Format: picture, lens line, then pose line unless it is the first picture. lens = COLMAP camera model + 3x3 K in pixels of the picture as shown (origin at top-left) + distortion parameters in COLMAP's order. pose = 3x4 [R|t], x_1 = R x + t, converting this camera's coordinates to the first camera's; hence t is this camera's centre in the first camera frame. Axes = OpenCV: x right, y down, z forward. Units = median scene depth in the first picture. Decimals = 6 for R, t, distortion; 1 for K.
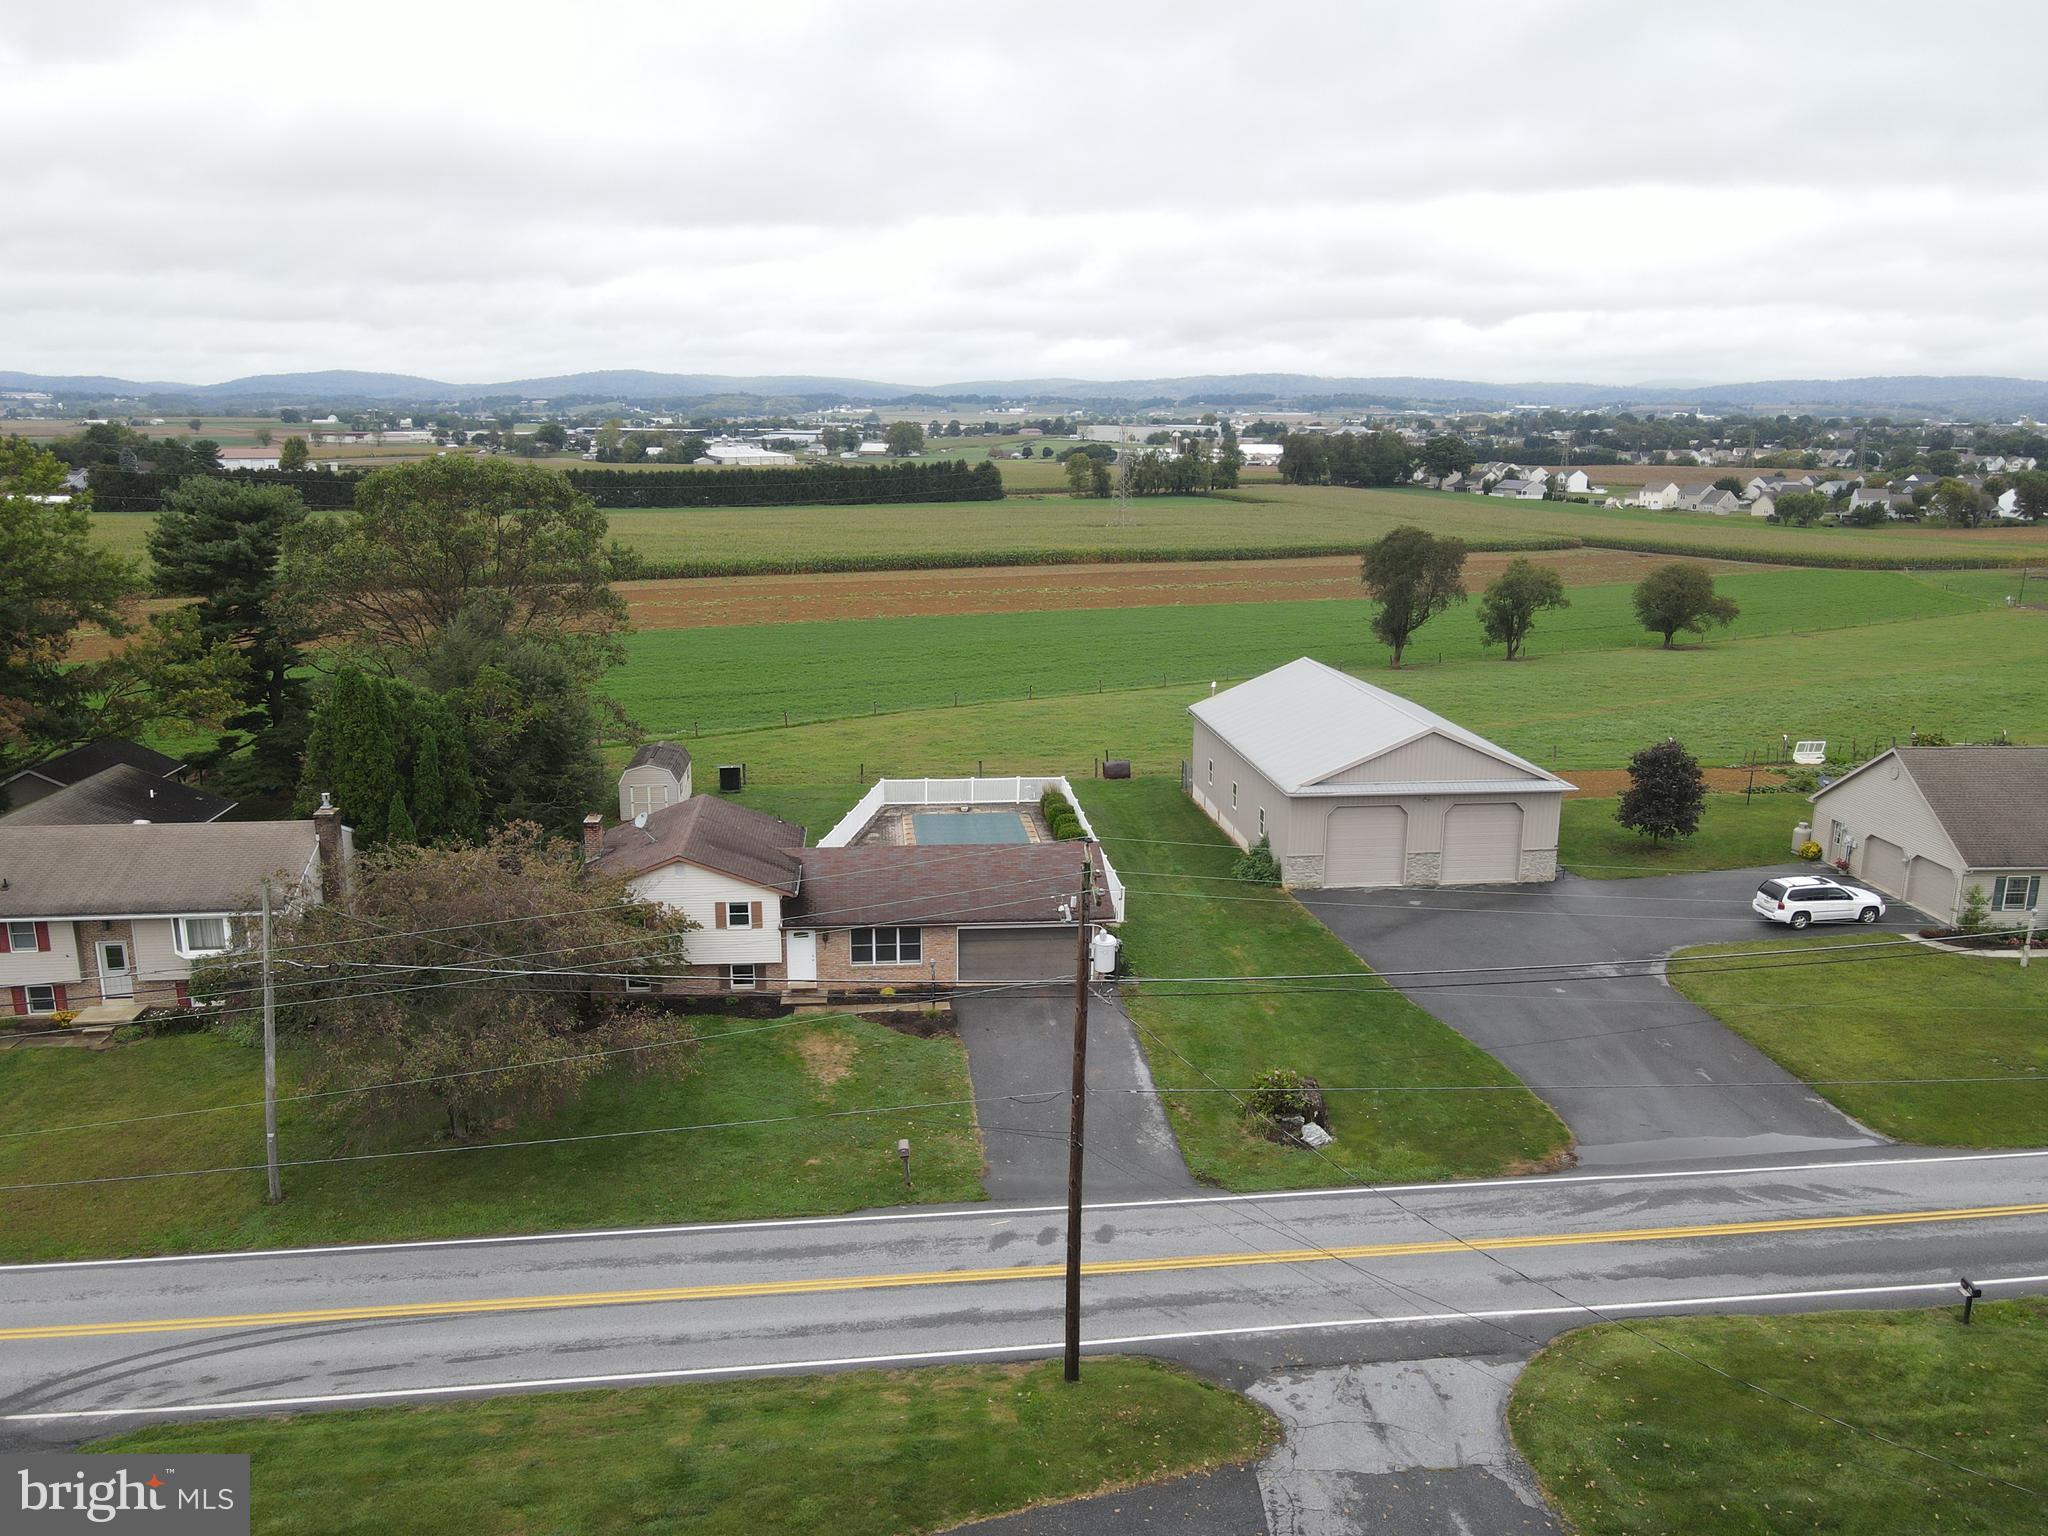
lens RADIAL K [[1511.1, 0, 1020.0], [0, 1511.1, 753.5], [0, 0, 1]] dist [-0.003258, 0.026064]
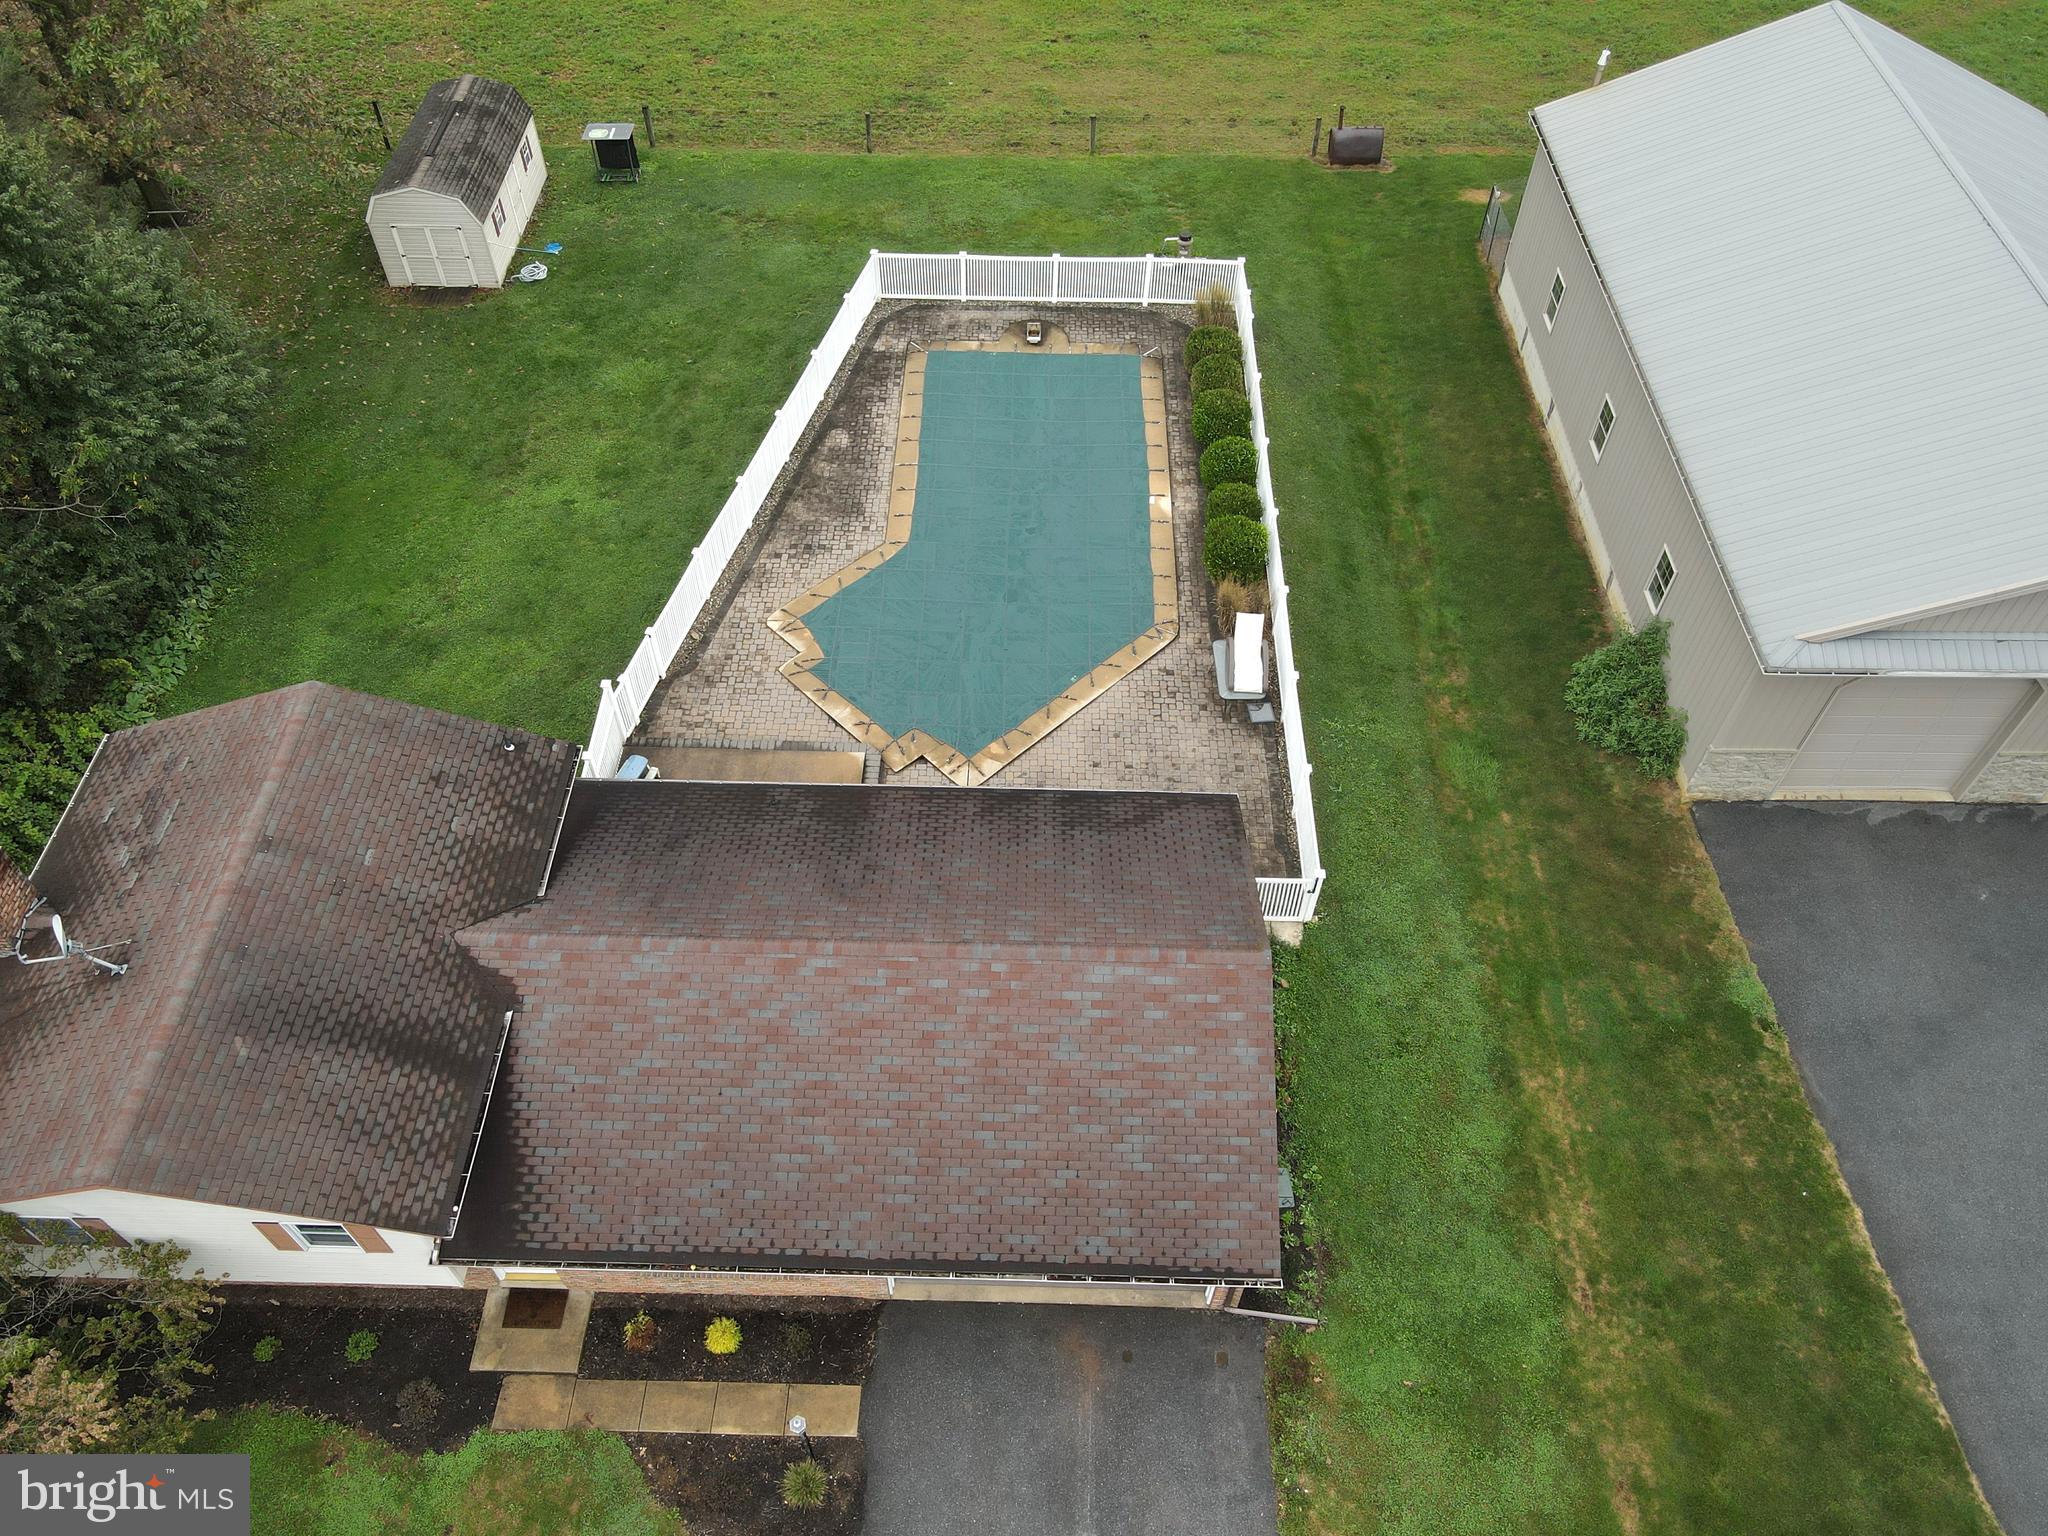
lens RADIAL K [[1511.1, 0, 1020.1], [0, 1511.1, 762.1], [0, 0, 1]] dist [-0.003258, 0.026064]
pose [[0.992994, 0.092292, -0.073795, 0.008702], [-0.027599, 0.788357, 0.614598, -0.158965], [0.114900, -0.608256, 0.785381, 0.519610]]
